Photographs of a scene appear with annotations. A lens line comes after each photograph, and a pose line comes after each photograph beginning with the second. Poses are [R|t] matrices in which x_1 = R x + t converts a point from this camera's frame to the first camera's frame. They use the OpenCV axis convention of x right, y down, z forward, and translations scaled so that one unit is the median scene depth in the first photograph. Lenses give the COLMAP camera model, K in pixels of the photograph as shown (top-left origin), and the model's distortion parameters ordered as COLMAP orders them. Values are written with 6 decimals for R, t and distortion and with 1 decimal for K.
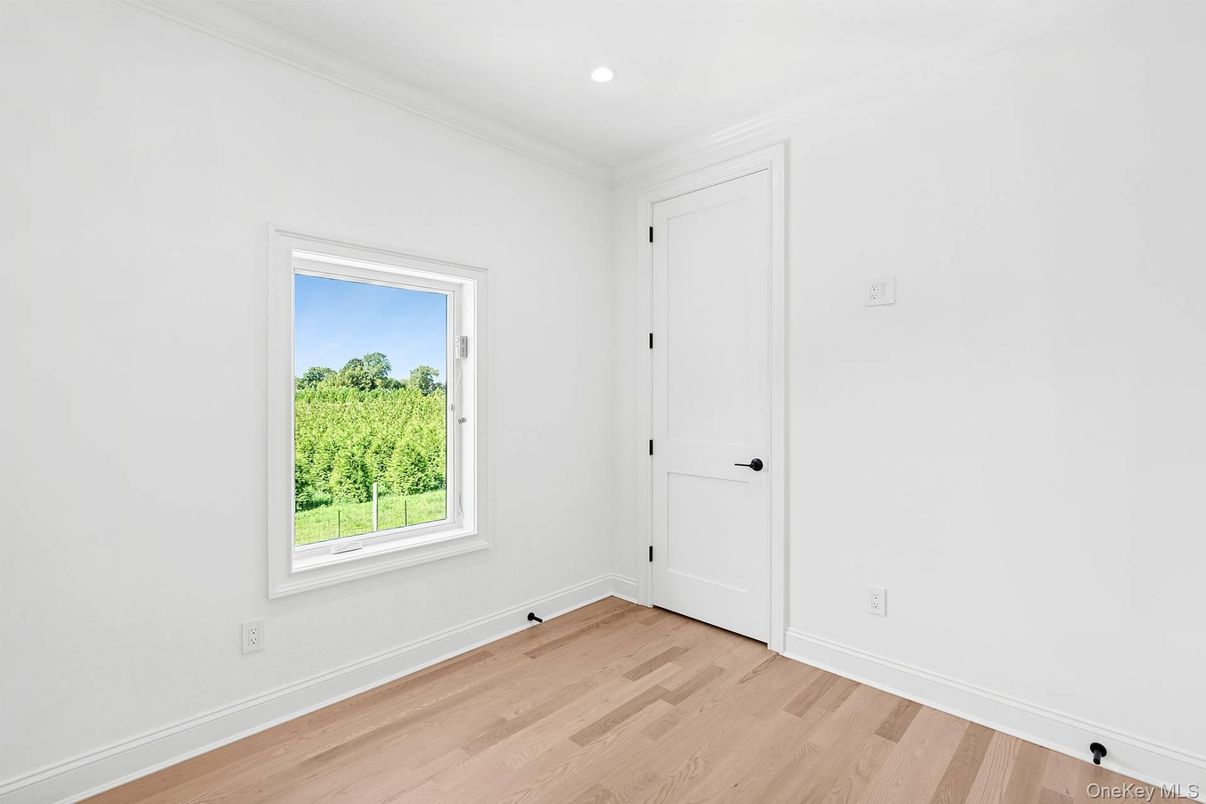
lens RADIAL K [[548.3, 0, 605.6], [0, 548.3, 402.7], [0, 0, 1]] dist [0.001077, 0.000012]
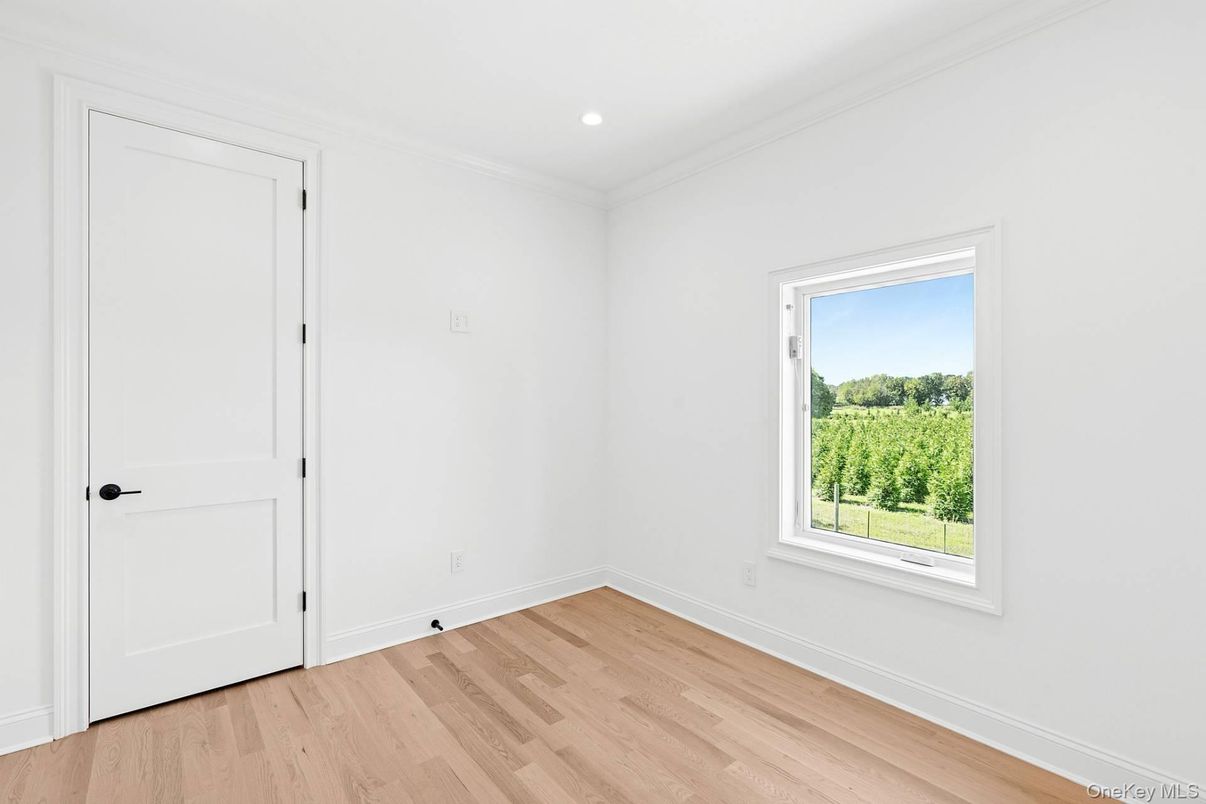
lens RADIAL K [[548.3, 0, 605.6], [0, 548.3, 402.7], [0, 0, 1]] dist [0.001077, 0.000012]
pose [[-0.121604, 0.001705, -0.992577, 0.629116], [-0.013354, 0.999905, 0.003354, -0.006865], [0.992489, 0.013662, -0.121570, 0.655151]]
